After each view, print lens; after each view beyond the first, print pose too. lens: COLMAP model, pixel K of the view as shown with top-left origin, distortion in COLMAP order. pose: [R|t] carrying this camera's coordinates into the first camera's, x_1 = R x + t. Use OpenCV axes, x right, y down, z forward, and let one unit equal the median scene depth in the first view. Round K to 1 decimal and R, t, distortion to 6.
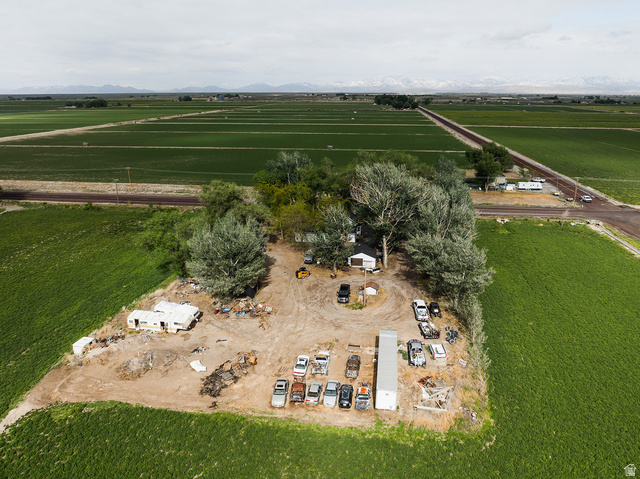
lens RADIAL K [[454.4, 0, 323.3], [0, 454.4, 239.7], [0, 0, 1]] dist [-0.067069, 0.042634]
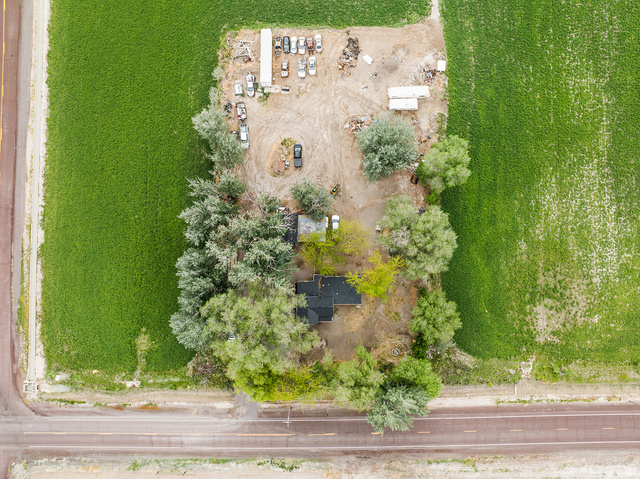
lens RADIAL K [[454.4, 0, 323.3], [0, 454.4, 239.7], [0, 0, 1]] dist [-0.067069, 0.042634]
pose [[-0.989372, 0.145233, -0.007153, 0.025122], [-0.048688, -0.284520, 0.957433, -1.799427], [0.137016, 0.947605, 0.288567, 1.217169]]
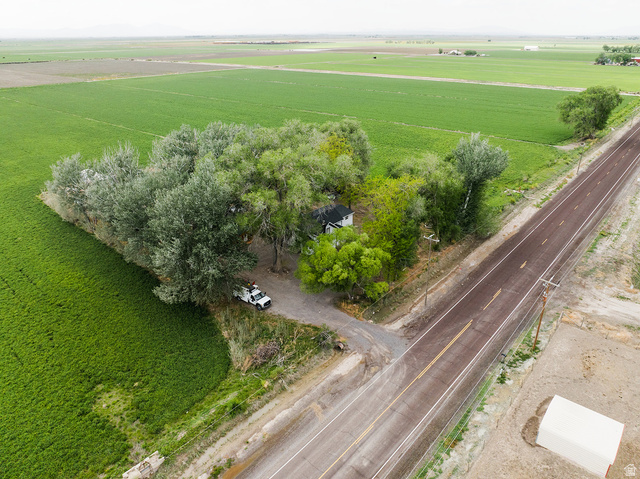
lens RADIAL K [[454.4, 0, 323.3], [0, 454.4, 239.7], [0, 0, 1]] dist [-0.067069, 0.042634]
pose [[-0.538660, 0.353244, -0.764895, 1.143101], [-0.281698, 0.780102, 0.558647, -0.828307], [0.794035, 0.516390, -0.320702, 2.488861]]
